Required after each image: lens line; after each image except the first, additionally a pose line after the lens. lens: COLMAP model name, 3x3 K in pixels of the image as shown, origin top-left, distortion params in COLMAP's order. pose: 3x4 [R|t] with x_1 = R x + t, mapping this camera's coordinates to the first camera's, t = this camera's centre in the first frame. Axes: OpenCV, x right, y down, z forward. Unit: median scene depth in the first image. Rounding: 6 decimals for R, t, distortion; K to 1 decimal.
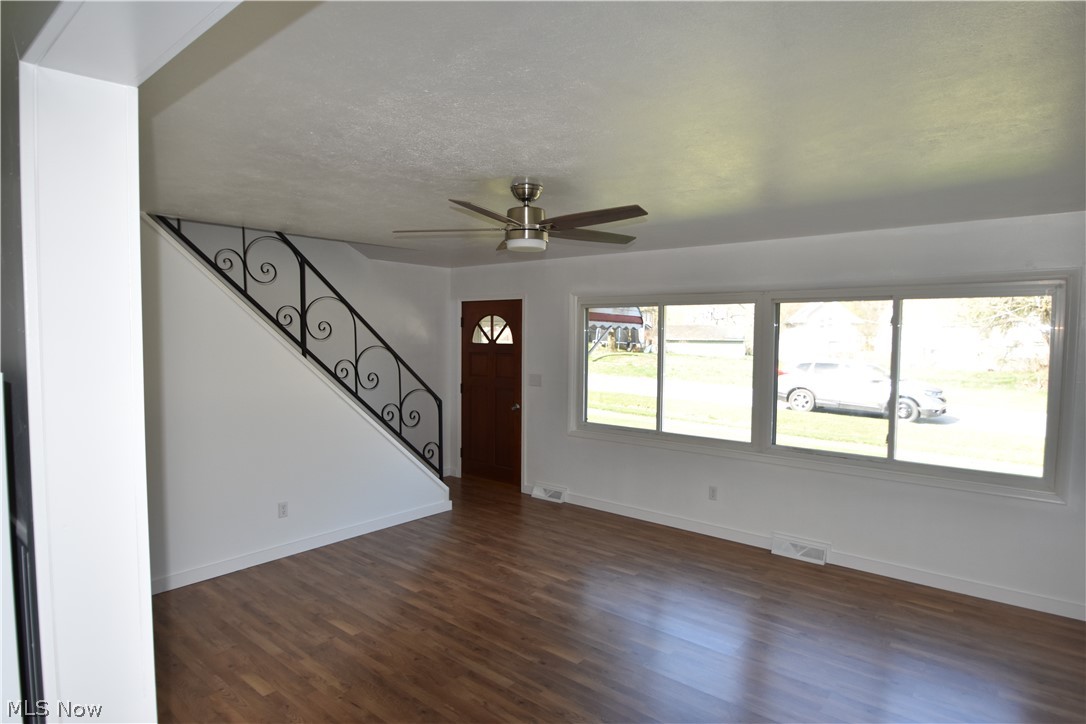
lens RADIAL K [[603.9, 0, 543.0], [0, 603.9, 362.0], [0, 0, 1]] dist [0.000376, 0.000009]
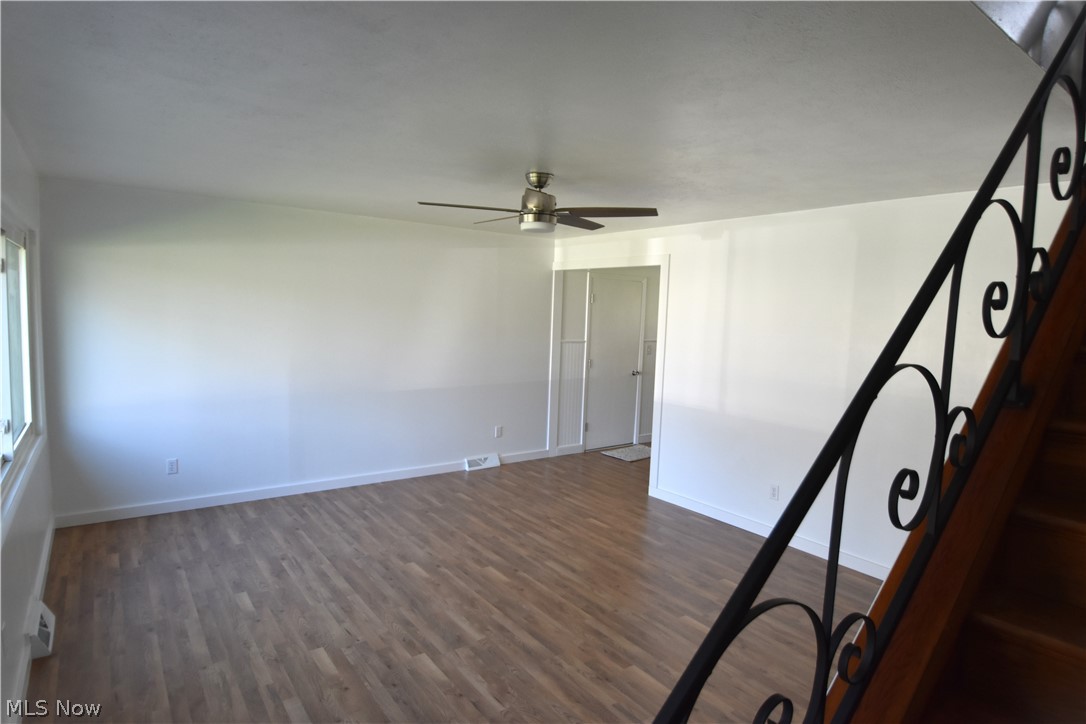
lens RADIAL K [[603.9, 0, 543.0], [0, 603.9, 362.0], [0, 0, 1]] dist [0.000376, 0.000009]
pose [[-0.970309, -0.060027, 0.234301, -0.265001], [-0.029895, 0.991050, 0.130098, -0.075130], [-0.240014, 0.119231, -0.963420, 1.765404]]
